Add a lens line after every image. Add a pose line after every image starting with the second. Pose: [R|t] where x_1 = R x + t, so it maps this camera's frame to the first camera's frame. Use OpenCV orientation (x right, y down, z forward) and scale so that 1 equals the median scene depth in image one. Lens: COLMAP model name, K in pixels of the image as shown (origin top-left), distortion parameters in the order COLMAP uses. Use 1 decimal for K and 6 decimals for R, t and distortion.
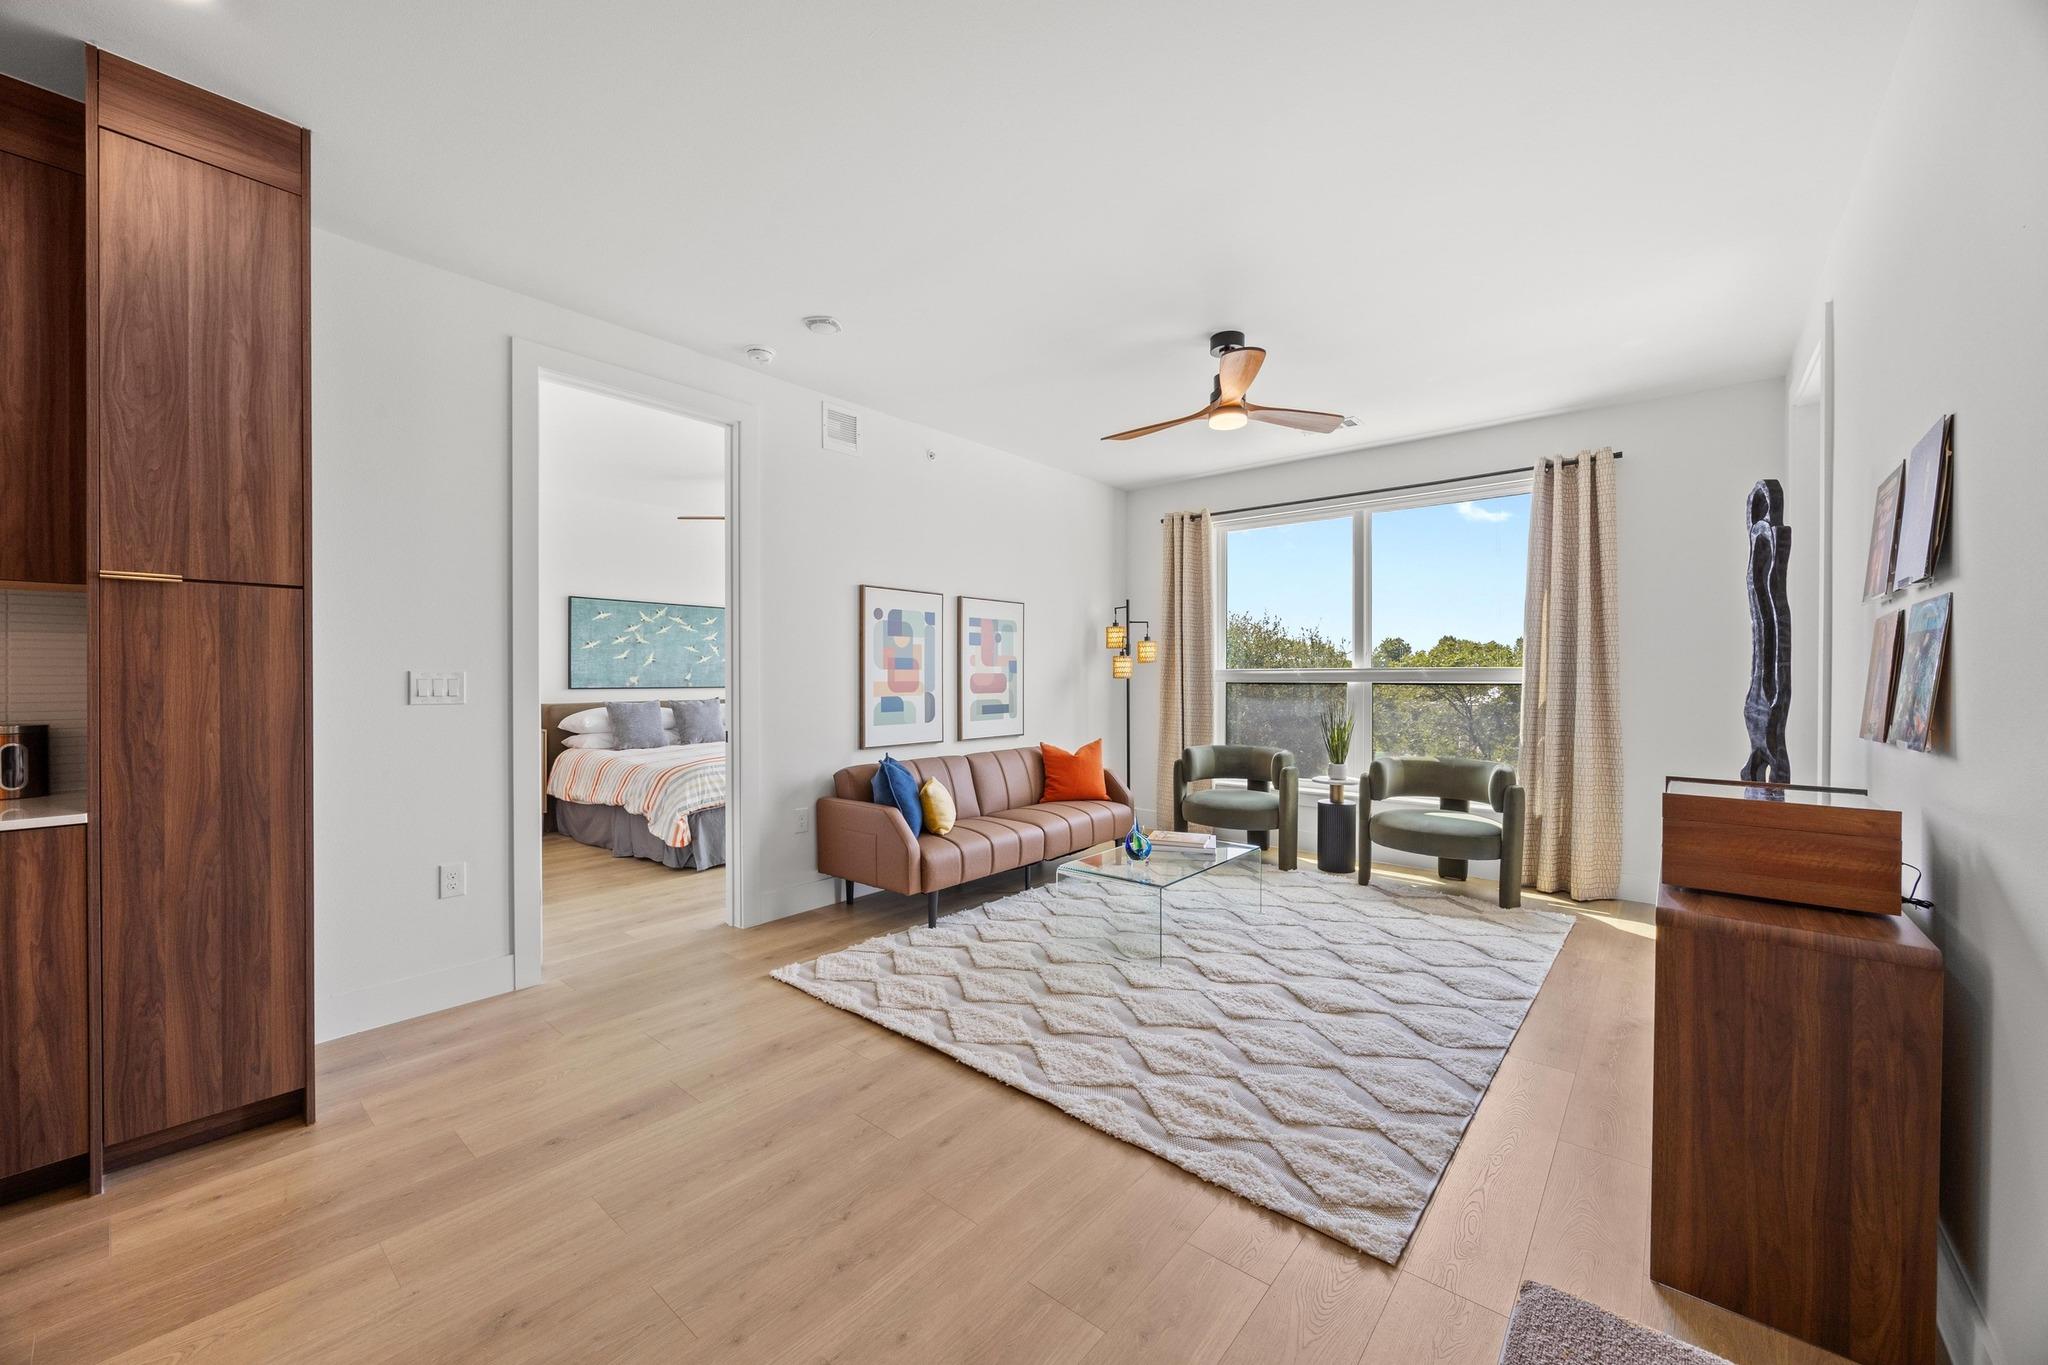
lens RADIAL K [[778.3, 0, 1020.0], [0, 778.3, 680.2], [0, 0, 1]] dist [-0.005499, 0.000094]
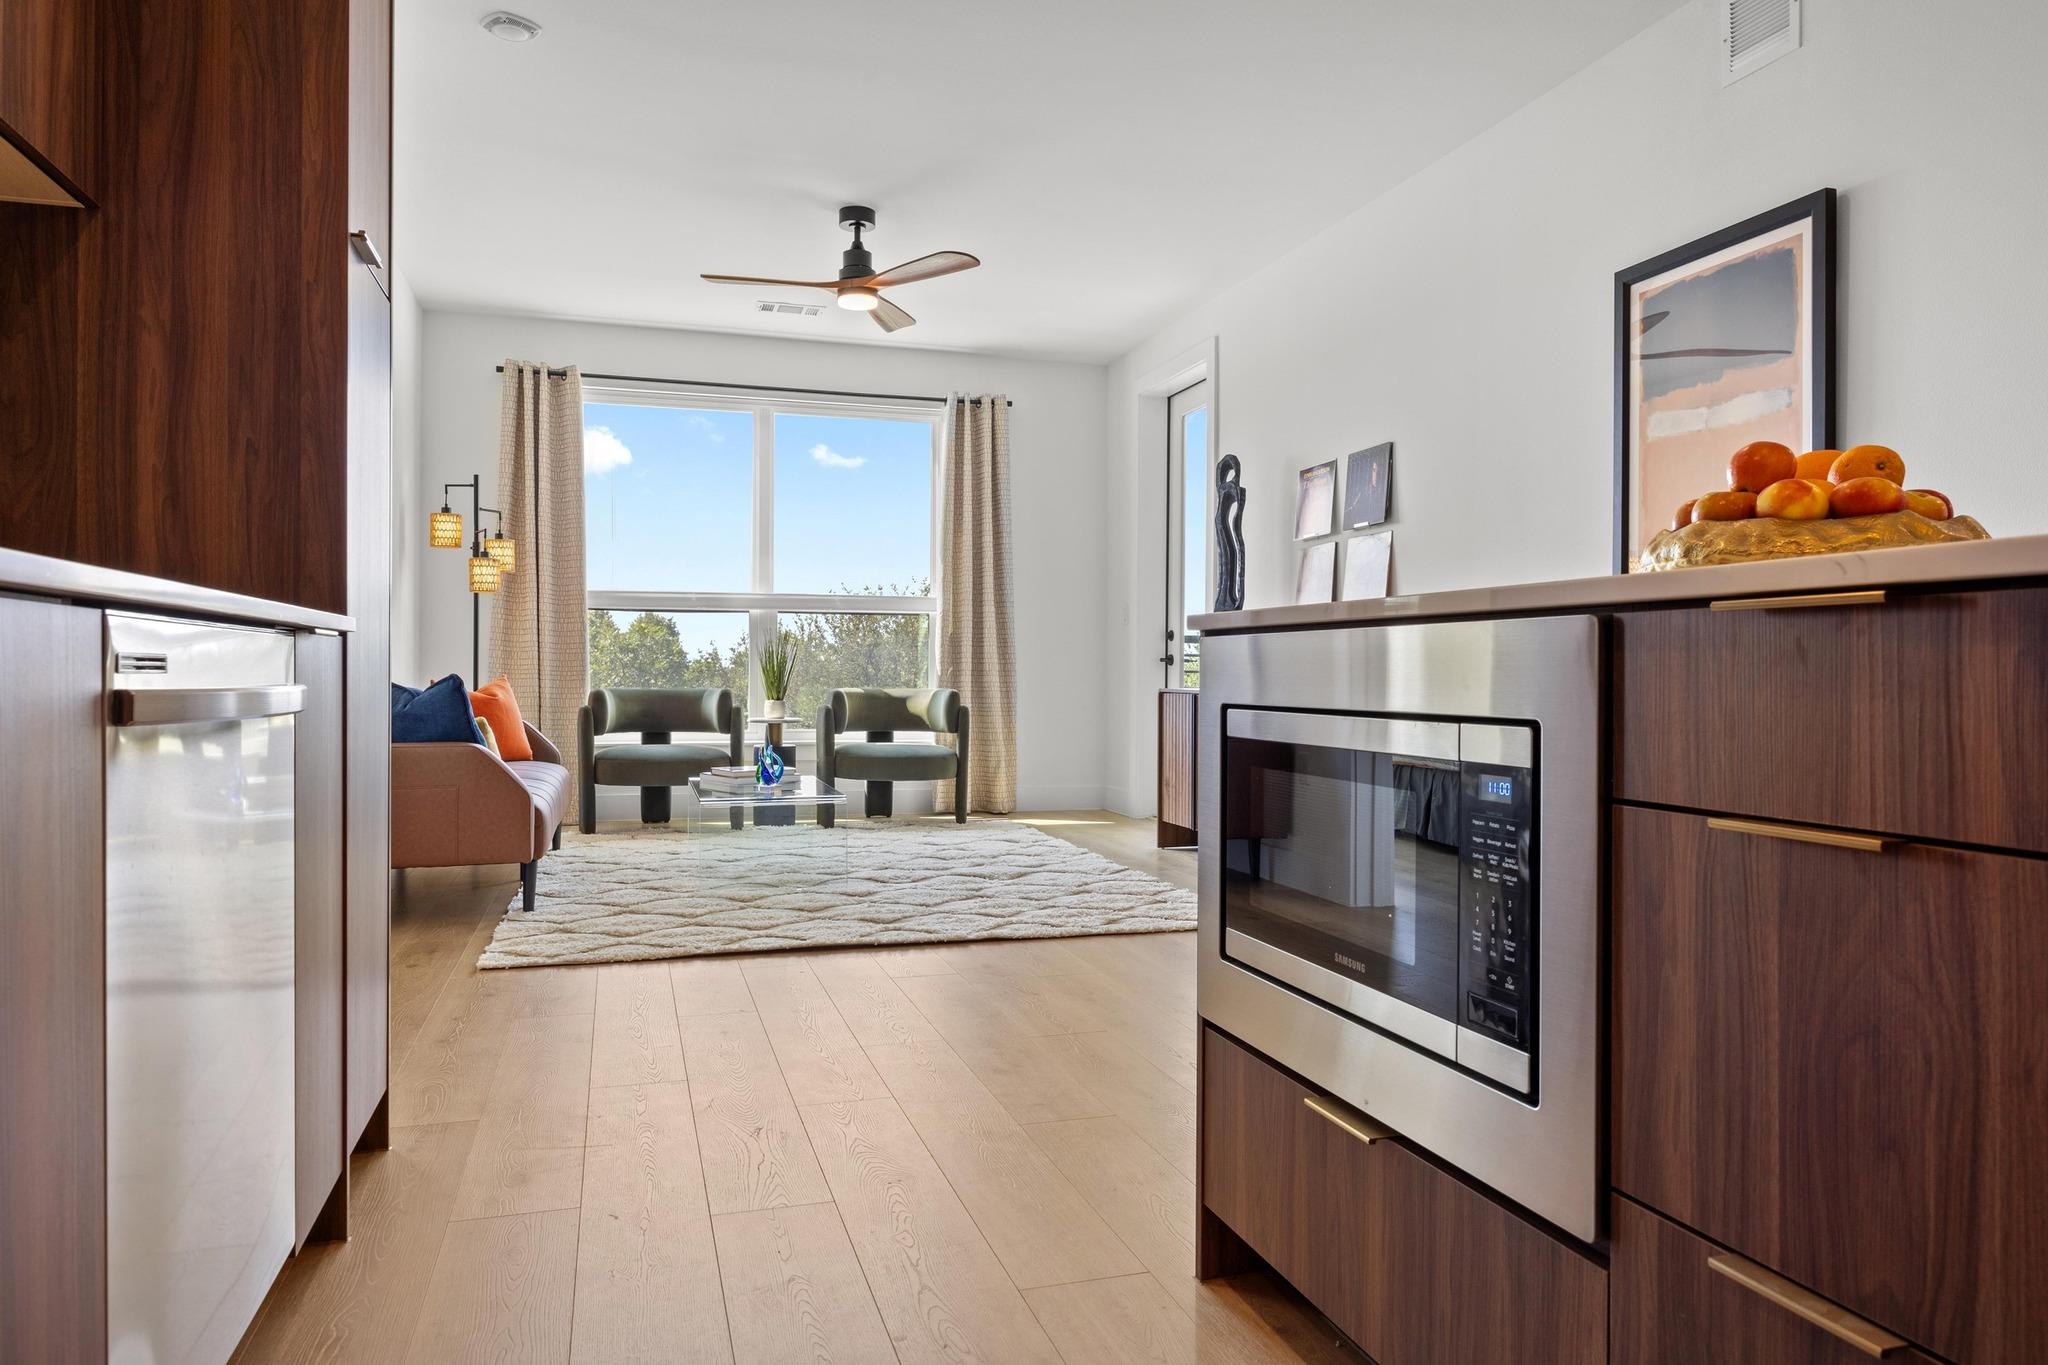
lens RADIAL K [[1310.8, 0, 1024.5], [0, 1310.8, 677.9], [0, 0, 1]] dist [-0.006094, -0.001015]
pose [[0.537420, -0.000962, 0.843314, -0.750515], [0.000044, 0.999999, 0.001113, 0.091222], [-0.843315, -0.000561, 0.537420, -0.009133]]
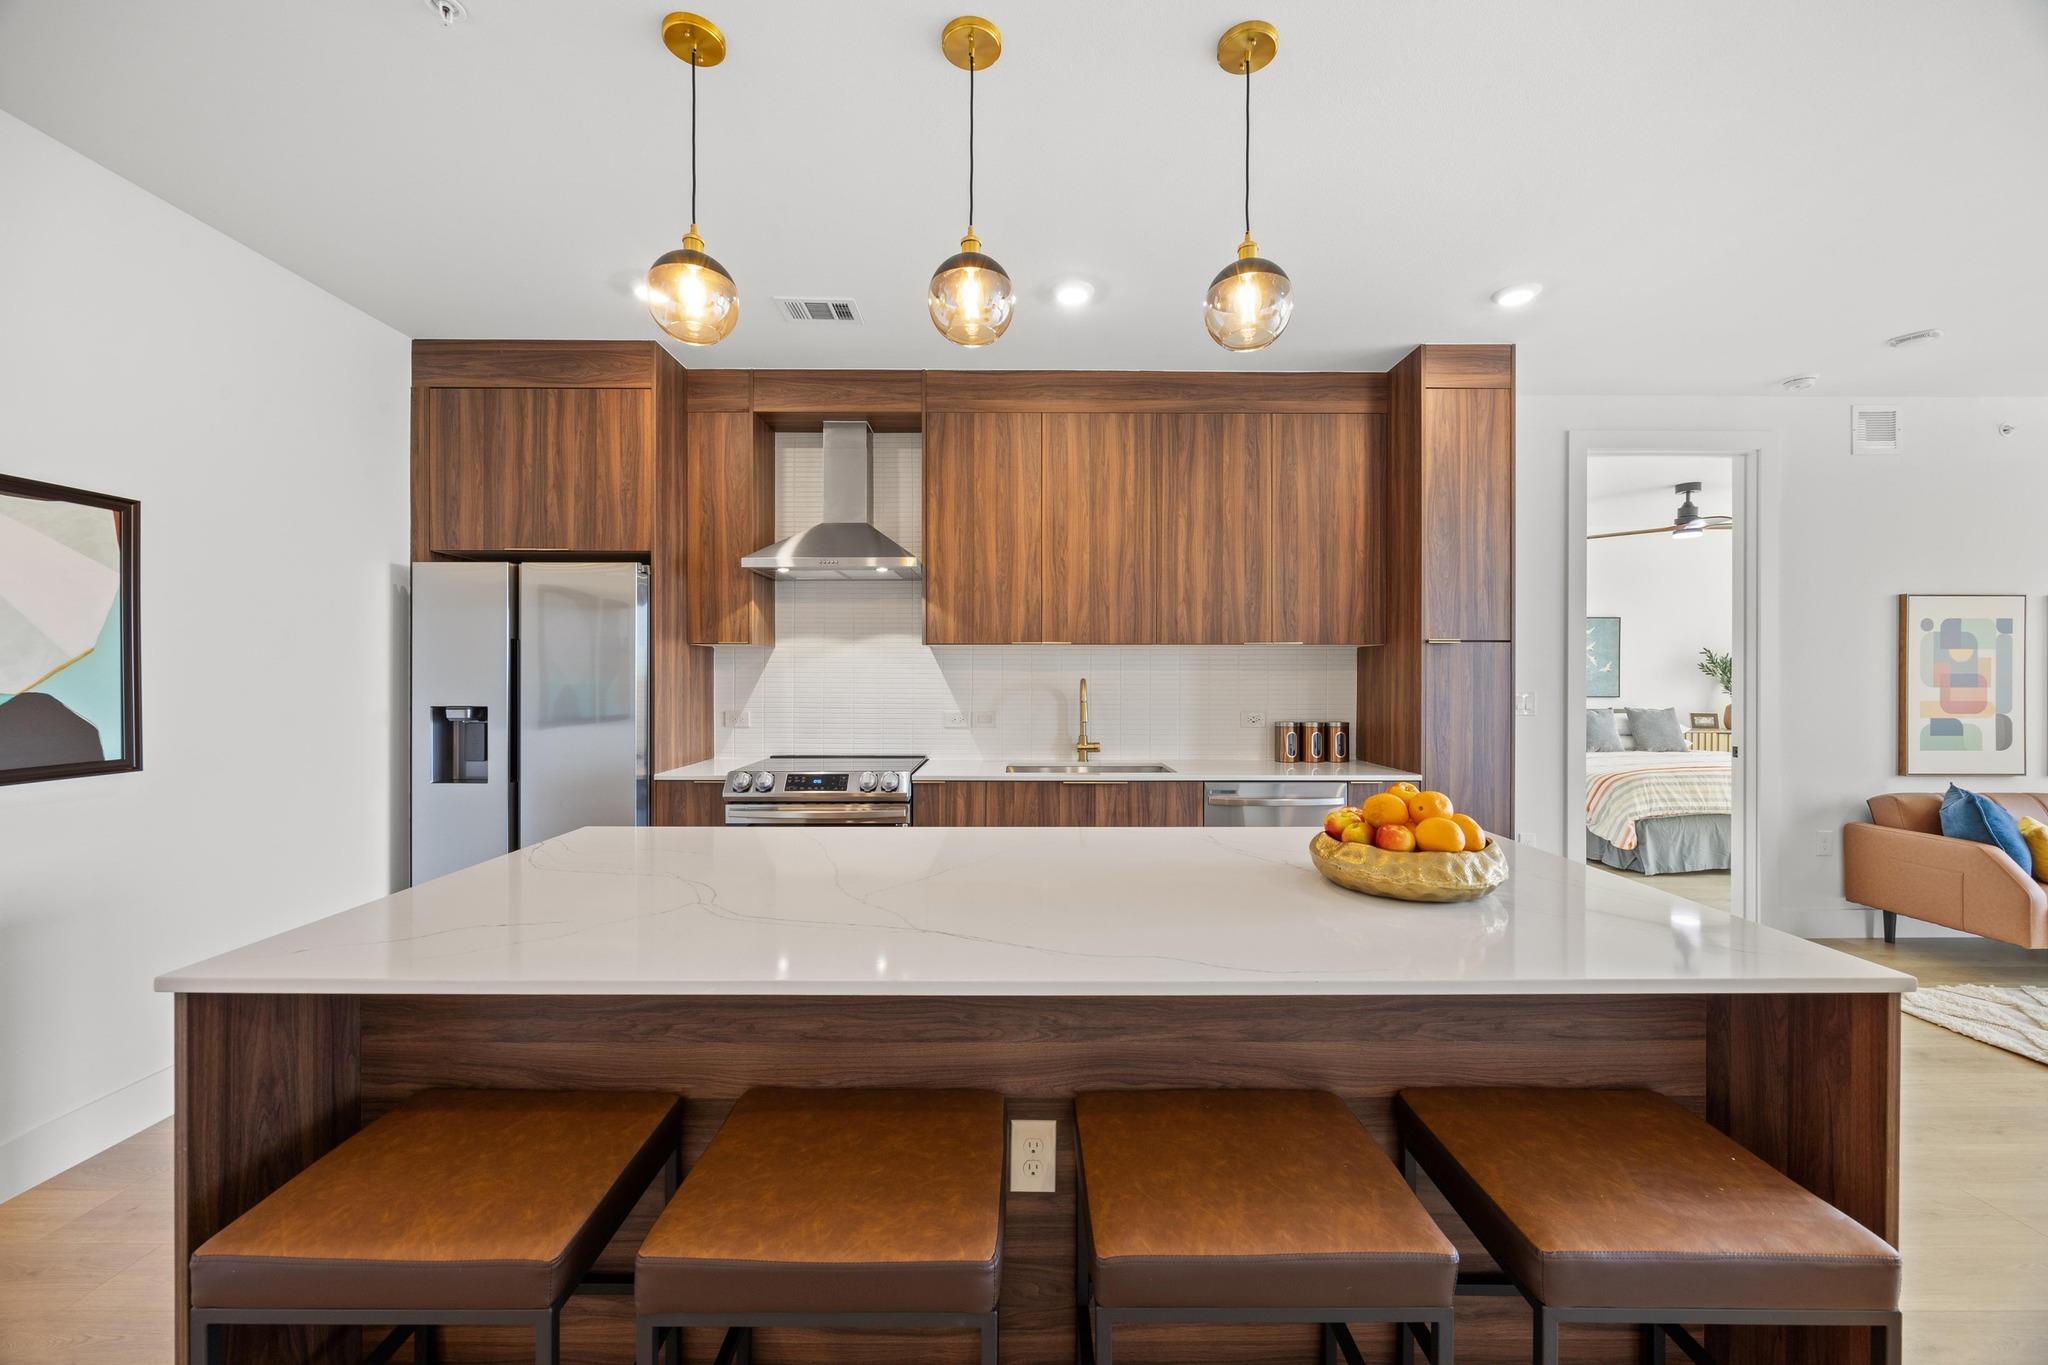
lens RADIAL K [[775.9, 0, 1022.1], [0, 775.9, 677.6], [0, 0, 1]] dist [-0.003619, -0.000014]
pose [[0.650648, 0.002748, -0.759375, -0.186360], [-0.004801, 0.999988, -0.000496, -0.019901], [0.759365, 0.003968, 0.650653, -0.362816]]
